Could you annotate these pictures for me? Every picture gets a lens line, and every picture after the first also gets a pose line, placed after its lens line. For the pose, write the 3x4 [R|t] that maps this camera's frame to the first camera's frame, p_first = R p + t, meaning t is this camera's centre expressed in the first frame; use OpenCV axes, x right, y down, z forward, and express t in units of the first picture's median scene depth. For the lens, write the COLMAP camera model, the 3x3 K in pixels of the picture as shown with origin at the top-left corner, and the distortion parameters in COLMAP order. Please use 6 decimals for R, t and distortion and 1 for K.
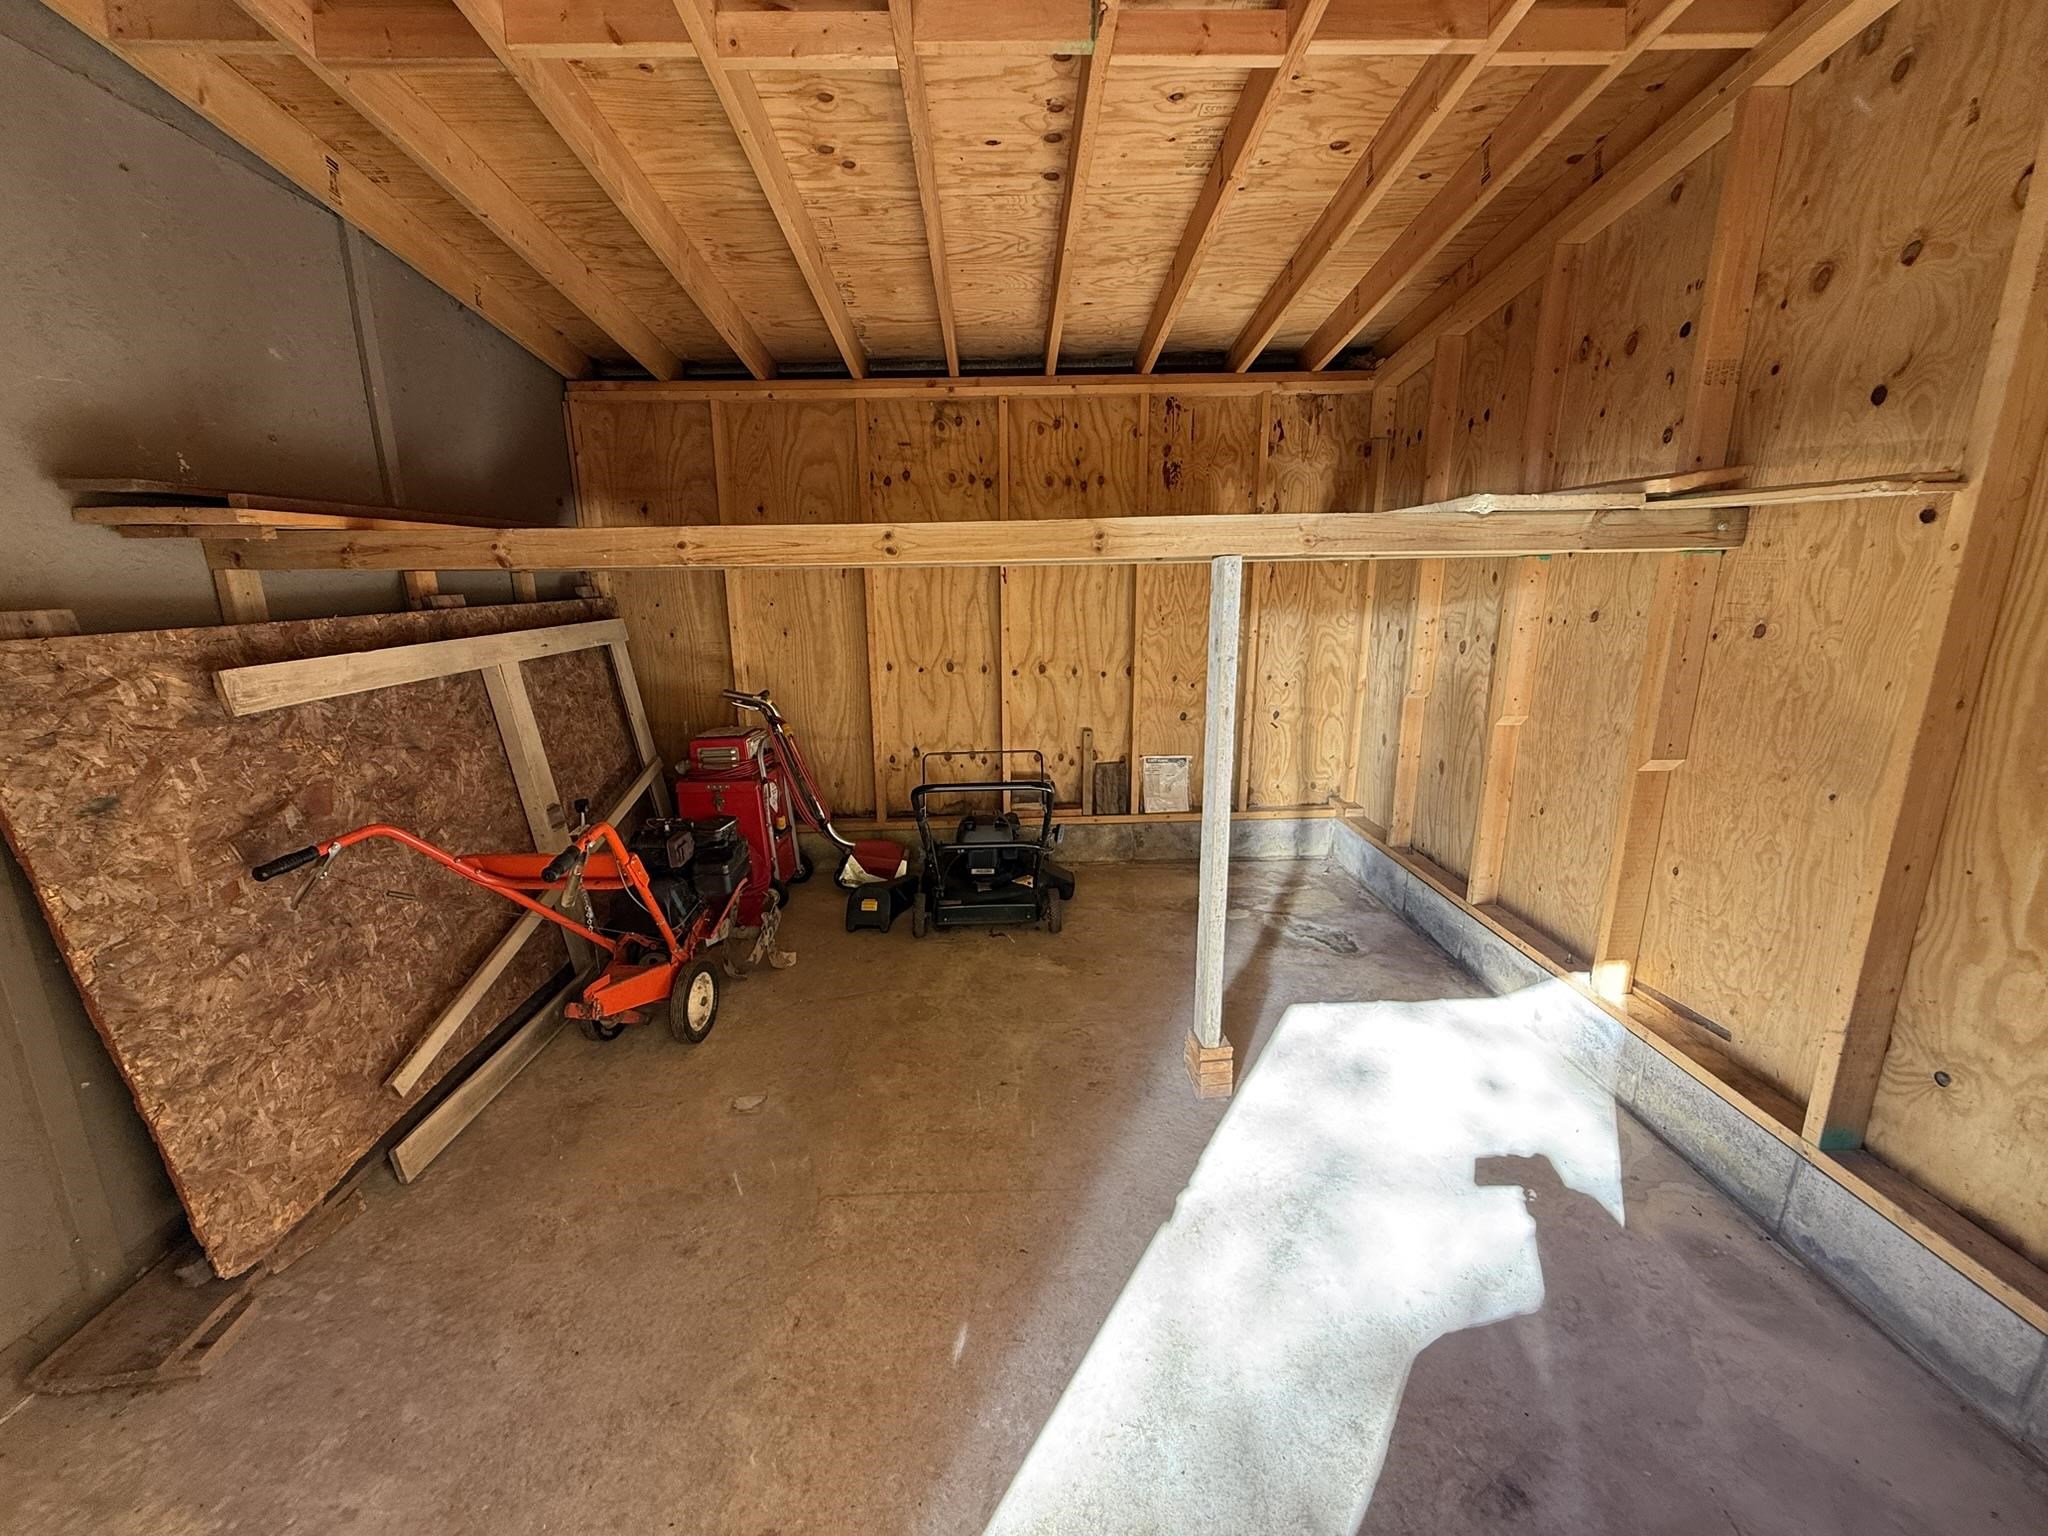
lens RADIAL K [[815.3, 0, 1020.0], [0, 815.3, 770.6], [0, 0, 1]] dist [0.000867, -0.000221]
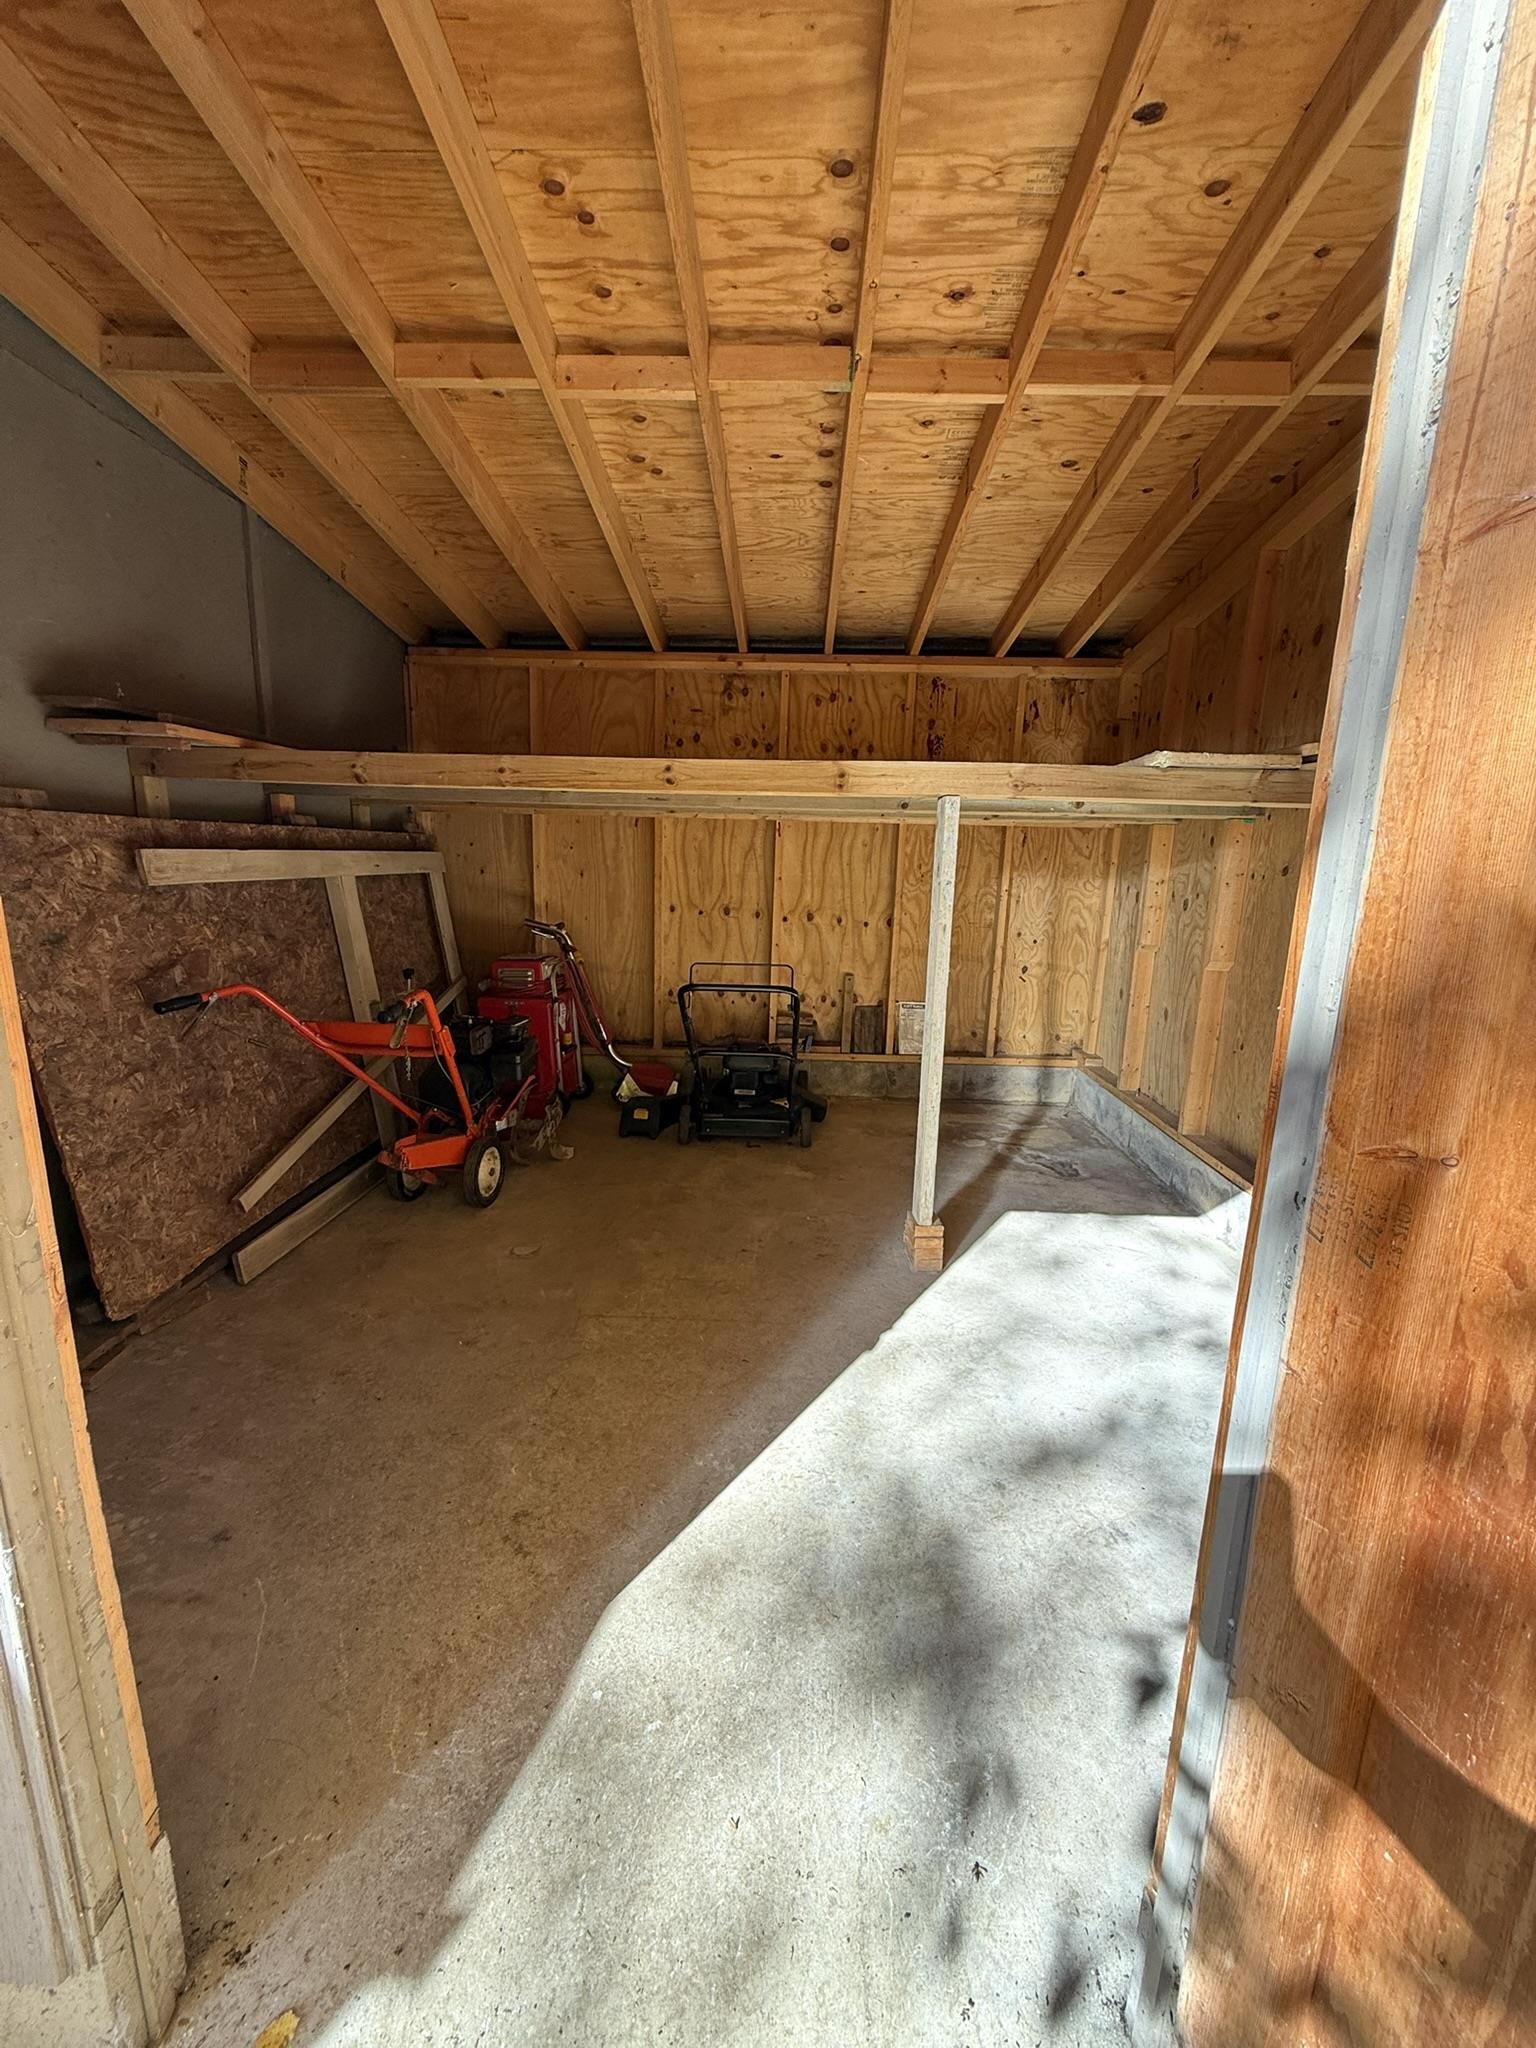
lens RADIAL K [[815.3, 0, 771.9], [0, 815.3, 1023.0], [0, 0, 1]] dist [0.000867, -0.000221]
pose [[0.997688, 0.050920, -0.045020, 0.059983], [-0.052653, 0.997883, -0.038179, 0.115872], [0.042980, 0.040461, 0.998256, -0.175010]]
